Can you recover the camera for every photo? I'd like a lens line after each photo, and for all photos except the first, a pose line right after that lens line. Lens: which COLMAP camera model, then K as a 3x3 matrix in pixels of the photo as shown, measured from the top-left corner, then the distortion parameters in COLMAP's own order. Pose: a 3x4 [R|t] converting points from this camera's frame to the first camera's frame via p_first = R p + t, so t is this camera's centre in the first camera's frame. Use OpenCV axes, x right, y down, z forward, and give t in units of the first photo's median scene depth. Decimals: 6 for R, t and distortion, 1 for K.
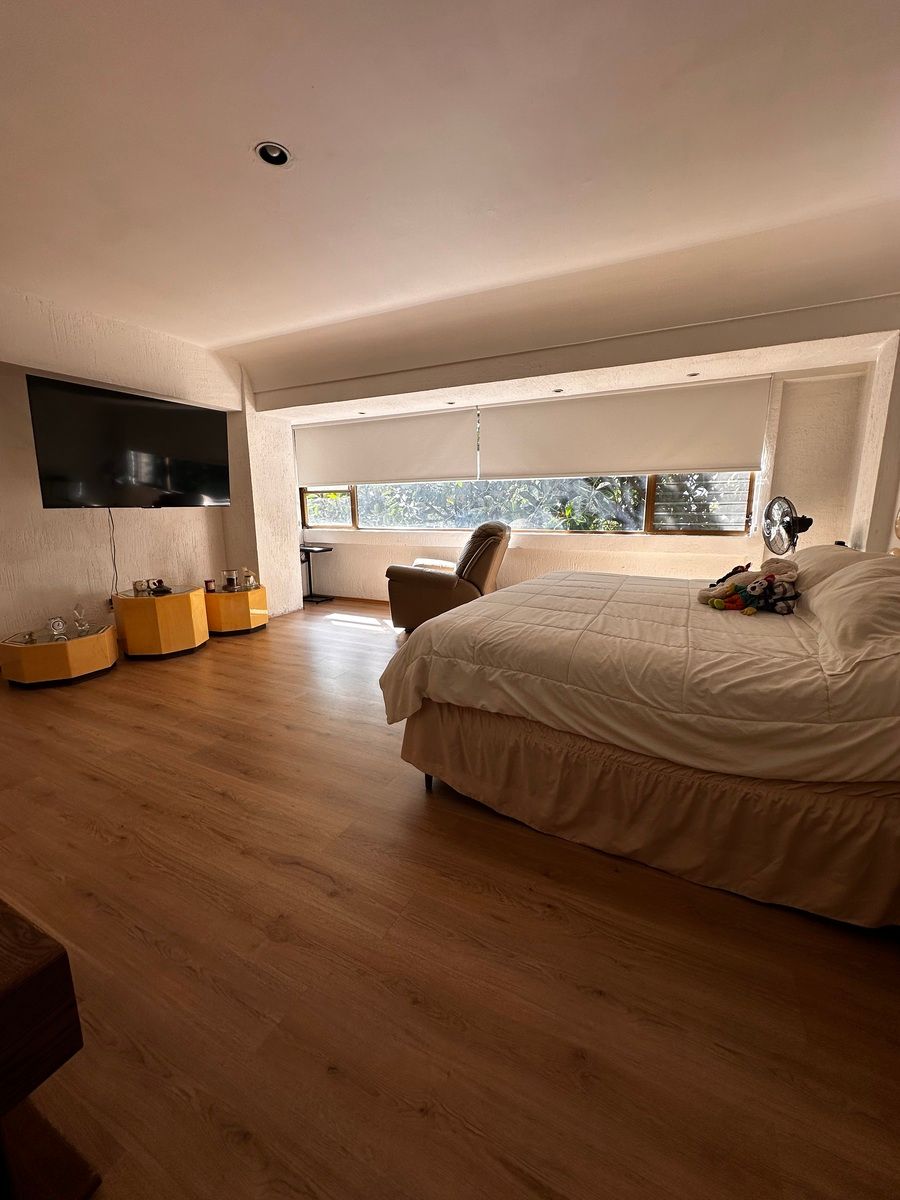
lens RADIAL K [[478.0, 0, 450.2], [0, 478.0, 600.4], [0, 0, 1]] dist [-0.002071, 0.000915]
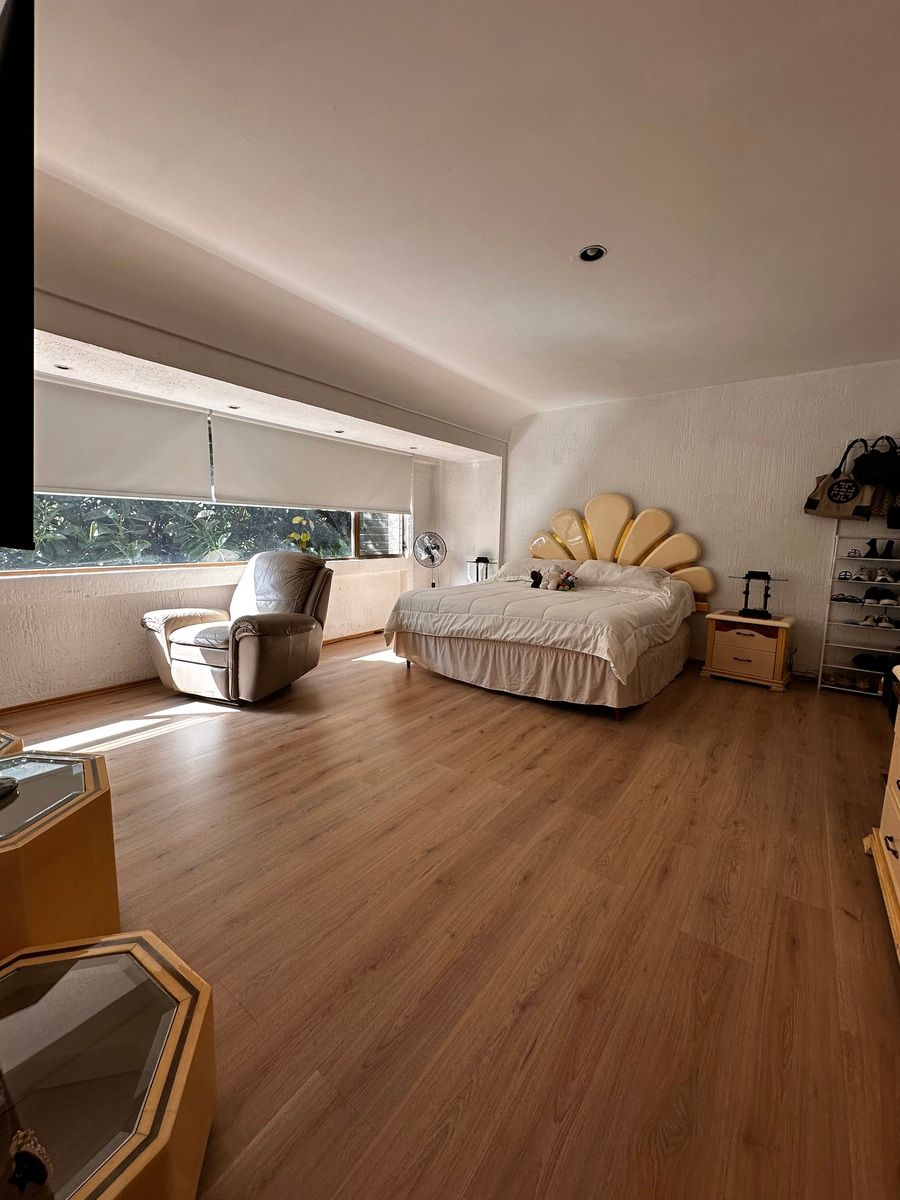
lens RADIAL K [[478.0, 0, 449.3], [0, 478.0, 599.4], [0, 0, 1]] dist [-0.002071, 0.000915]
pose [[0.168608, -0.122436, 0.978049, -1.293470], [0.169715, 0.981043, 0.093553, -0.190647], [-0.970962, 0.150216, 0.186191, 0.944676]]
